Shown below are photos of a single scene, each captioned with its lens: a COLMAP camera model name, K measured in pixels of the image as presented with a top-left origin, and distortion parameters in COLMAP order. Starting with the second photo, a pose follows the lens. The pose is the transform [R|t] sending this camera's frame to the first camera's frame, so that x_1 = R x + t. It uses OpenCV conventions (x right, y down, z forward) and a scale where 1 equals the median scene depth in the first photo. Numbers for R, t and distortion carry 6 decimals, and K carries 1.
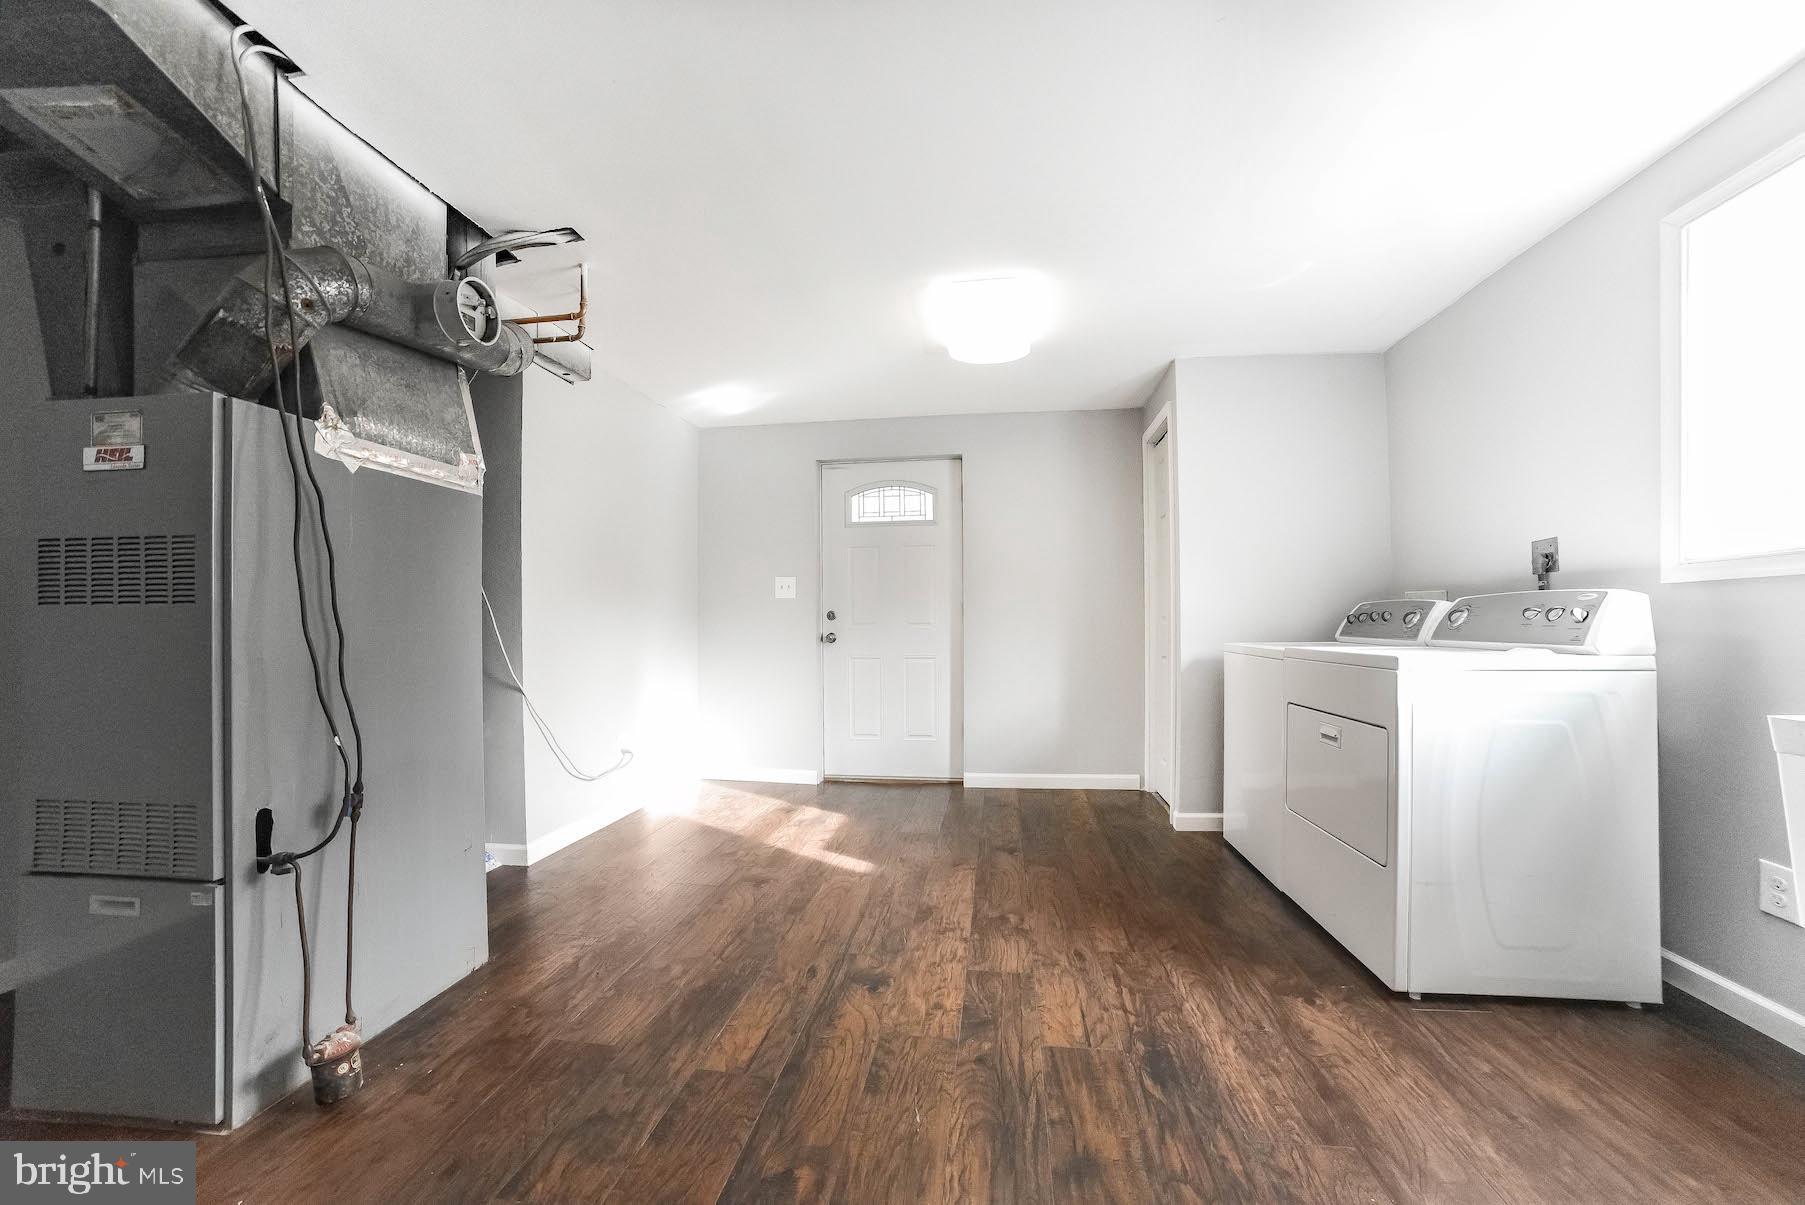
lens RADIAL K [[745.8, 0, 918.2], [0, 745.8, 616.2], [0, 0, 1]] dist [-0.089458, 0.037157]
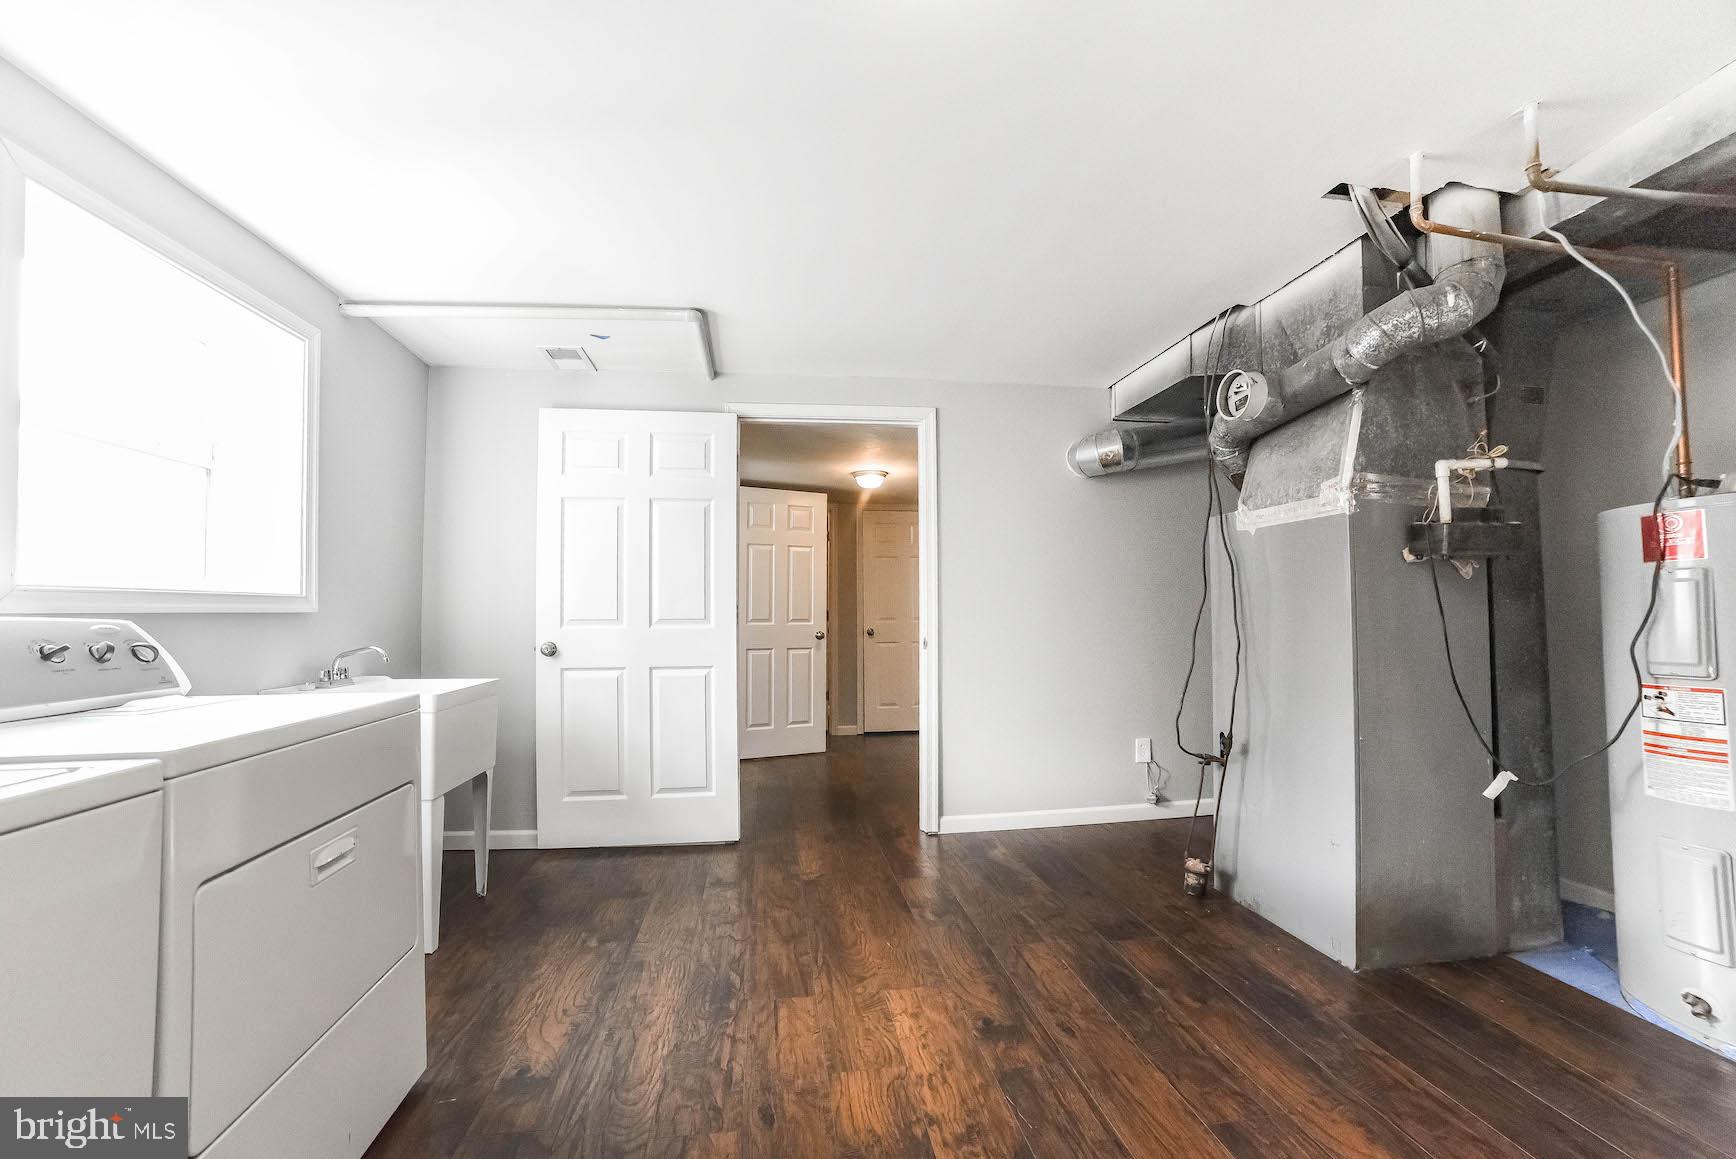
lens RADIAL K [[717.3, 0, 883.1], [0, 717.3, 592.6], [0, 0, 1]] dist [-0.089458, 0.037157]
pose [[-0.963628, 0.001348, -0.267245, 0.336450], [0.012735, 0.999083, -0.040879, -0.027732], [0.266945, -0.042796, -0.962761, 1.973333]]
